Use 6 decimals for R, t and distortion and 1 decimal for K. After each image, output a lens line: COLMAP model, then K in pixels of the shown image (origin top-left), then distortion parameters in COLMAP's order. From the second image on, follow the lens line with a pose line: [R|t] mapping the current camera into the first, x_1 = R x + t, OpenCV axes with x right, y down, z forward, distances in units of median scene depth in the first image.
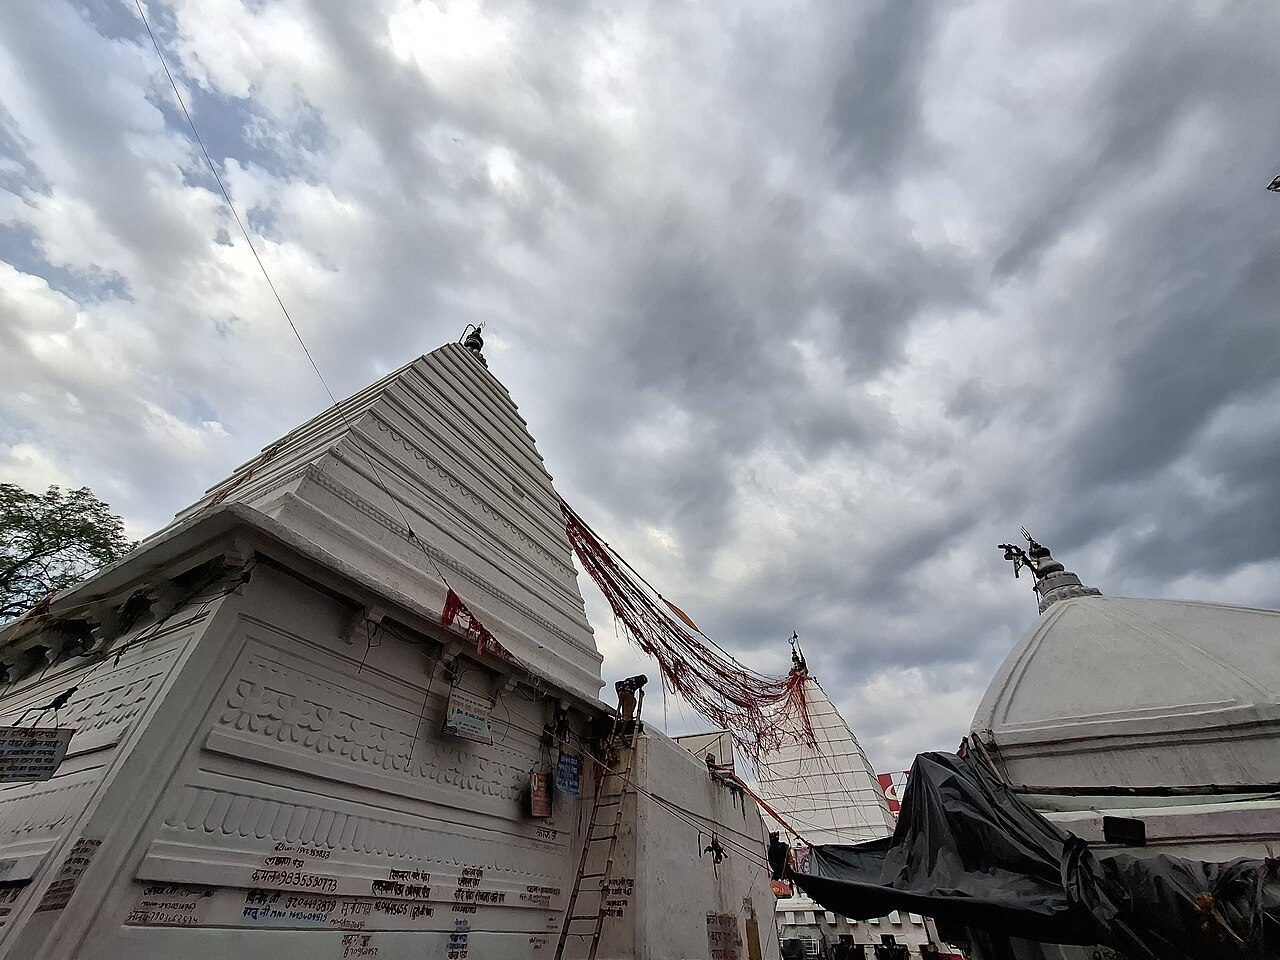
lens RADIAL K [[512.4, 0, 635.8], [0, 512.4, 493.5], [0, 0, 1]] dist [0.000857, 0.000151]
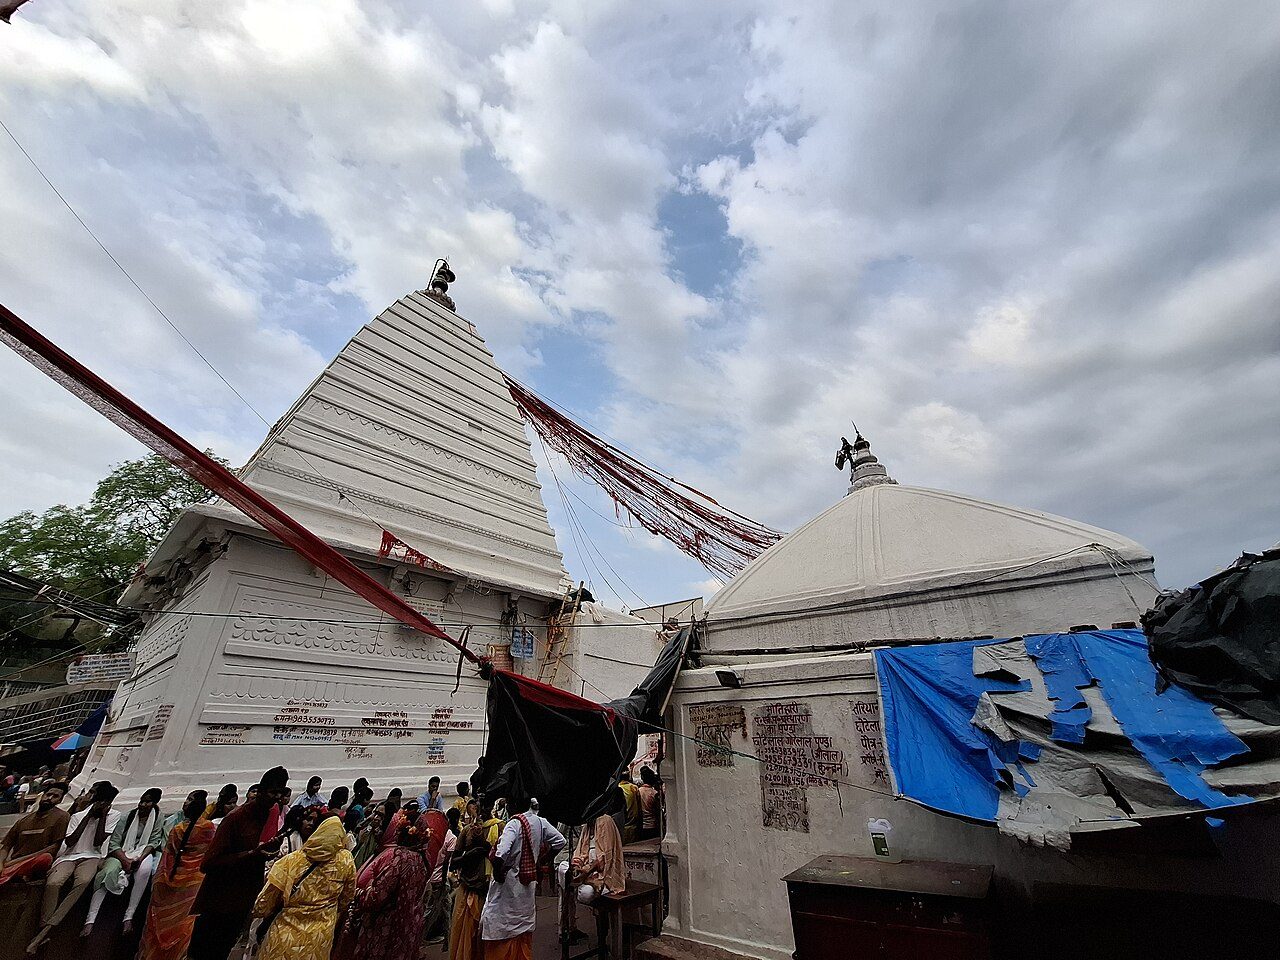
lens RADIAL K [[512.4, 0, 635.8], [0, 512.4, 493.5], [0, 0, 1]] dist [0.000857, 0.000151]
pose [[0.975468, -0.108259, -0.191683, 0.465550], [0.152810, 0.959765, 0.235585, -0.103126], [0.158467, -0.259096, 0.952763, -0.129304]]
